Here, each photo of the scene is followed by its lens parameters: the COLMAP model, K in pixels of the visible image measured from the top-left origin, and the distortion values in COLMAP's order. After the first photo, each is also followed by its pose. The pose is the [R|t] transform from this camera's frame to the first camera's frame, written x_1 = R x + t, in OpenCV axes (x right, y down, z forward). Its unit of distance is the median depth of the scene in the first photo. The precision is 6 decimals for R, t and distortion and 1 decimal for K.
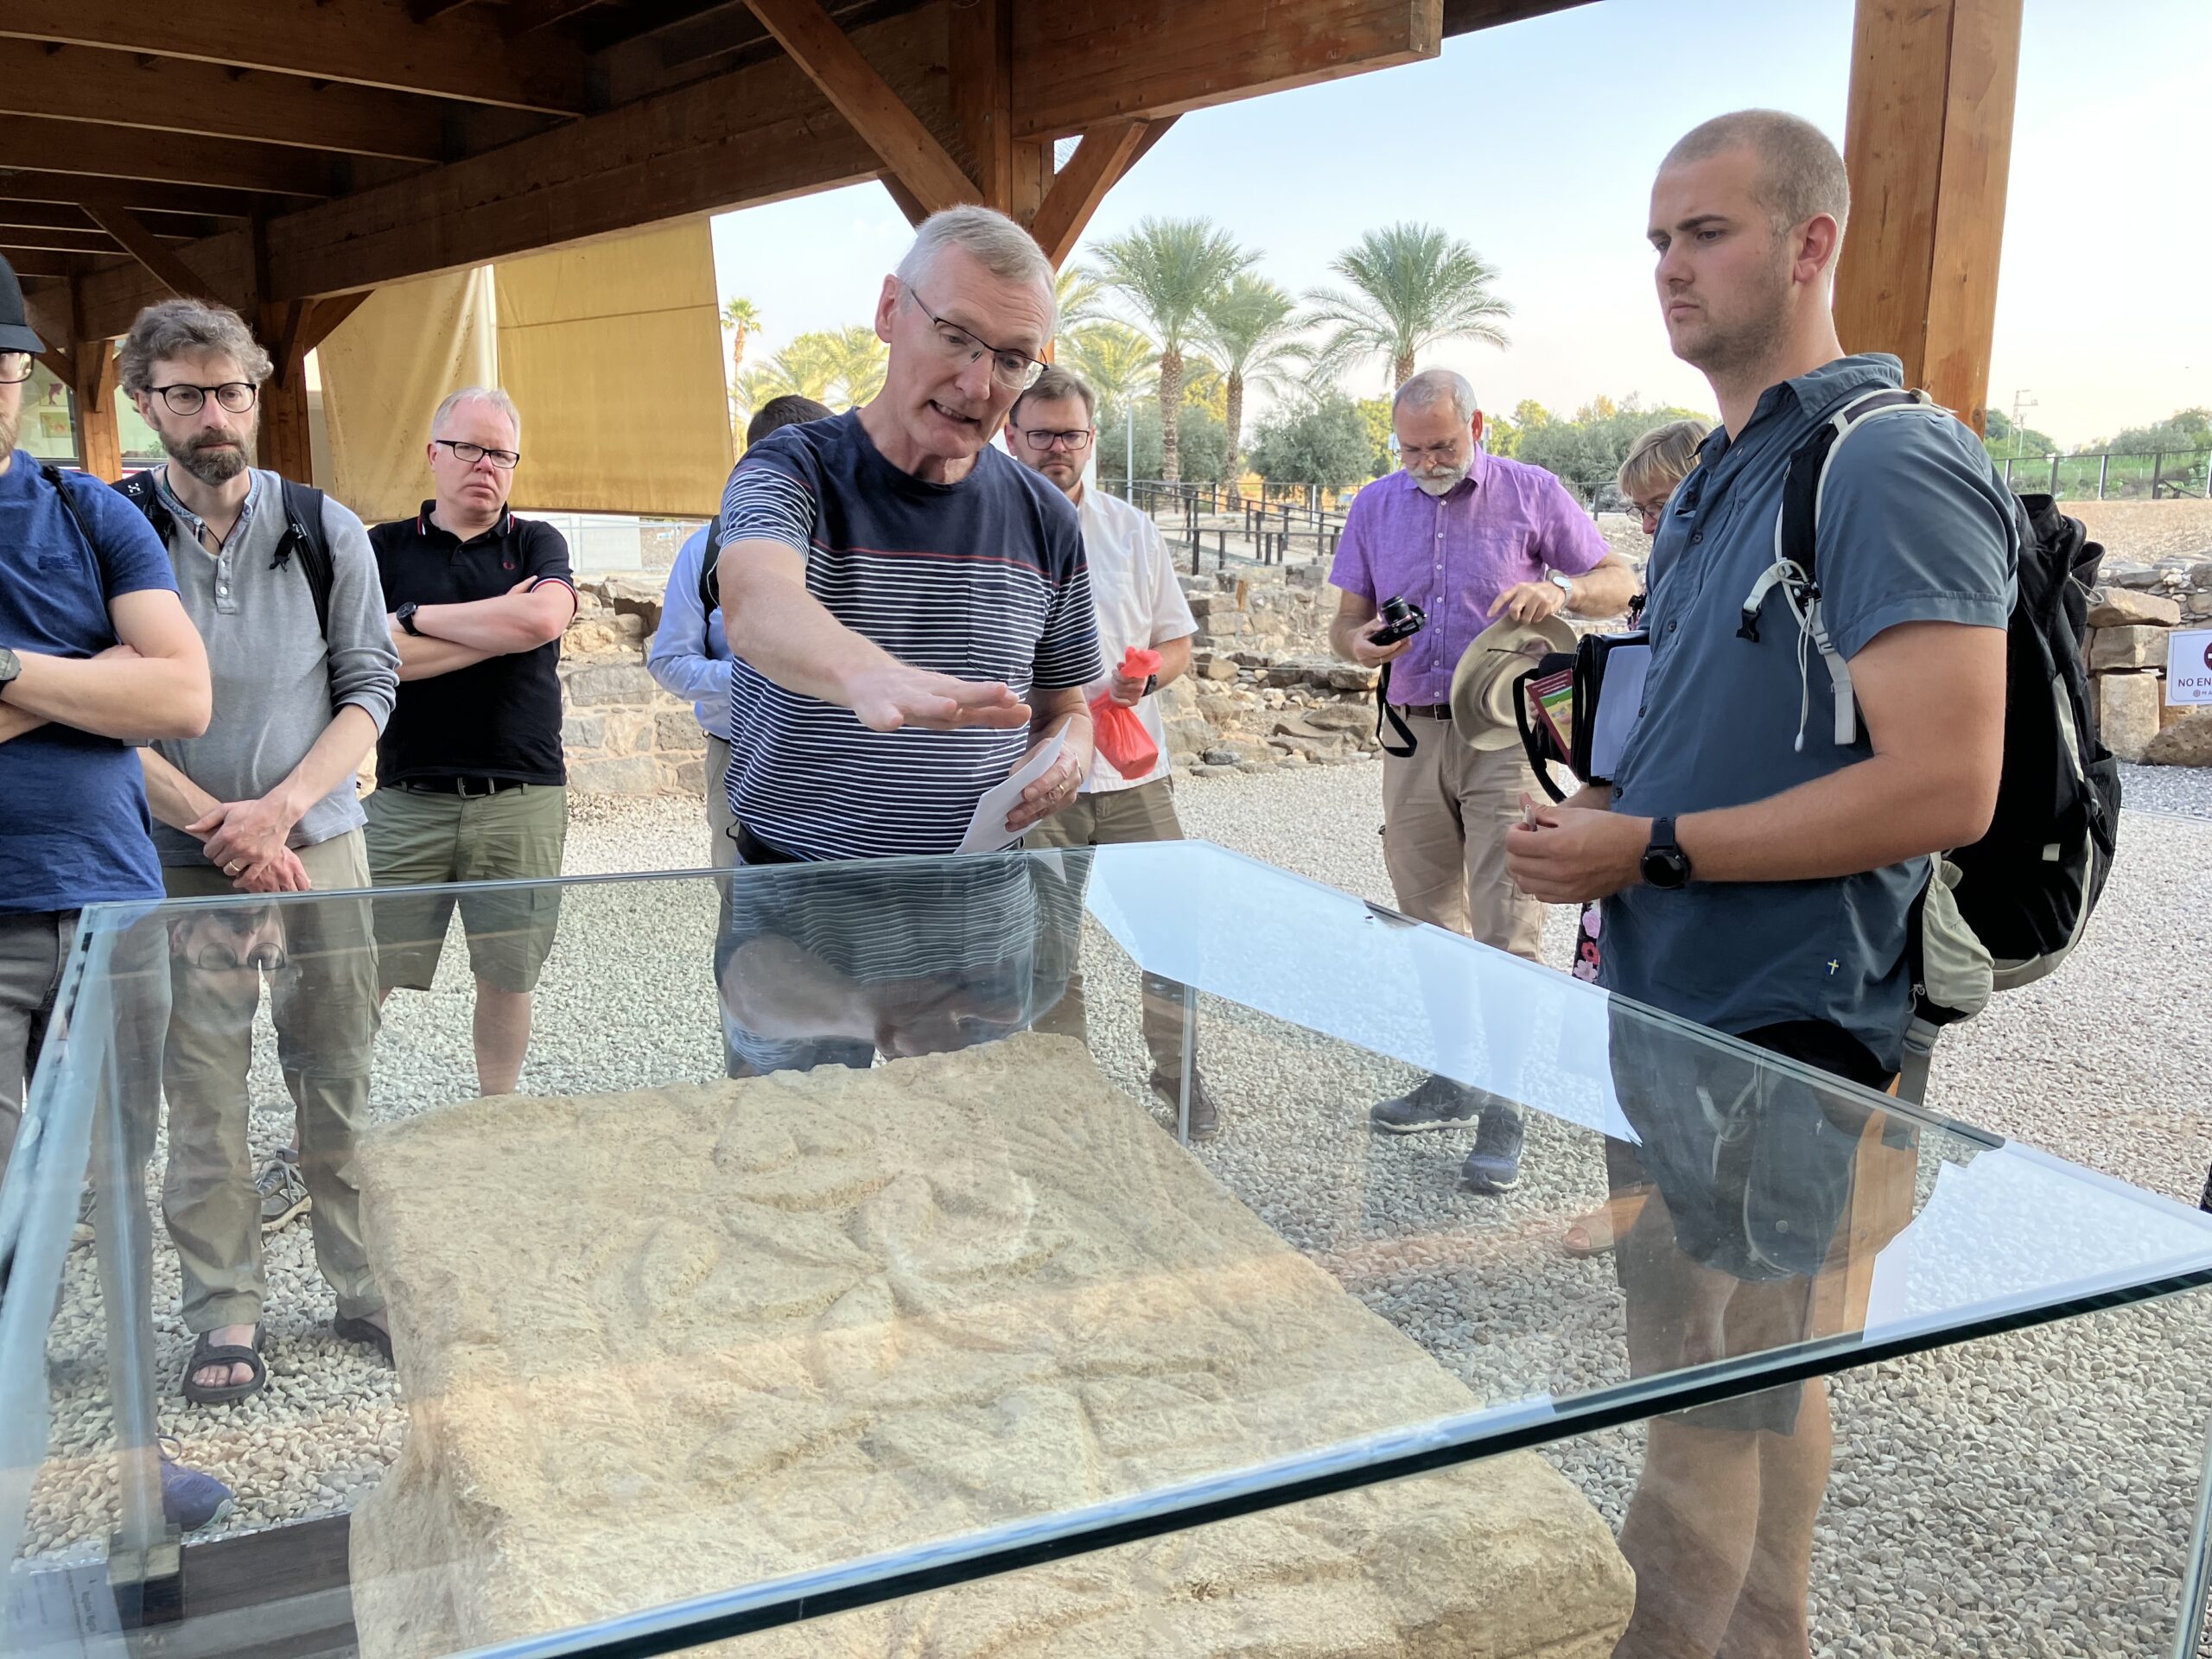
lens RADIAL K [[1786.7, 0, 1151.3], [0, 1786.7, 860.9], [0, 0, 1]] dist [0.013620, 0.009574]
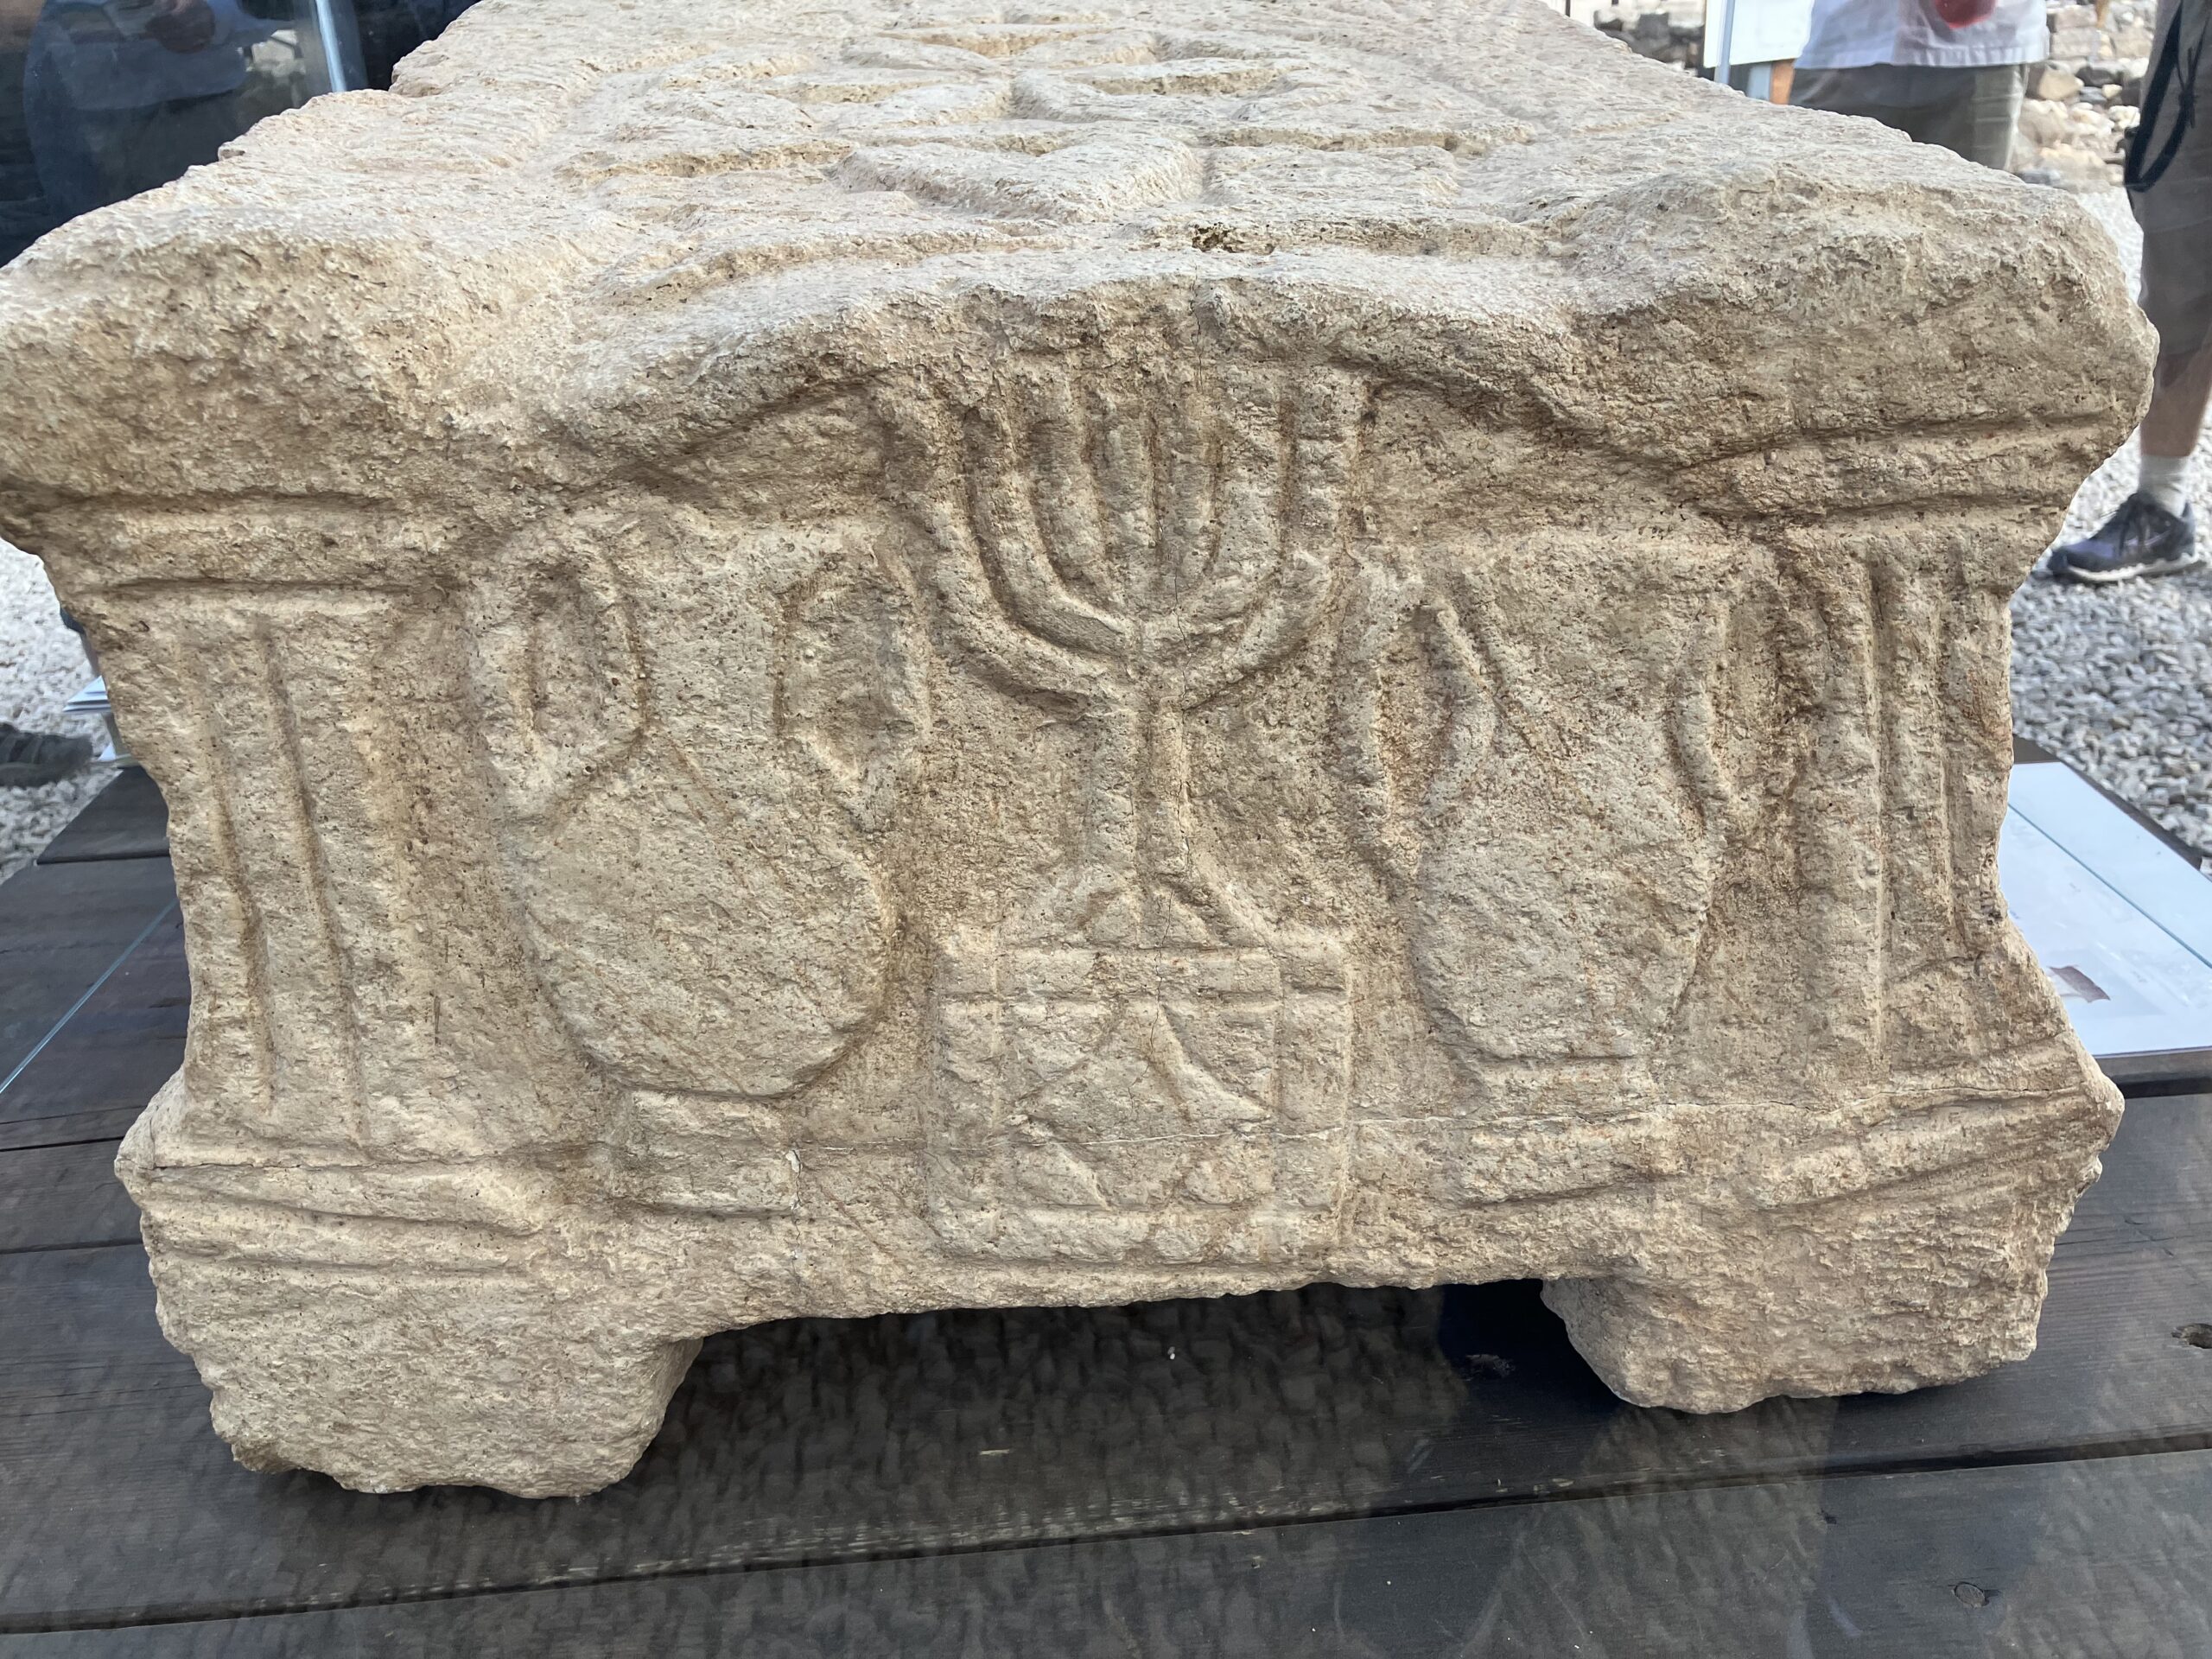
lens RADIAL K [[1786.7, 0, 1151.3], [0, 1786.7, 860.9], [0, 0, 1]] dist [0.013620, 0.009574]
pose [[0.914792, 0.102524, -0.390697, 0.061619], [-0.003509, 0.969232, 0.246123, 0.114442], [0.403910, -0.223781, 0.887006, 0.114517]]
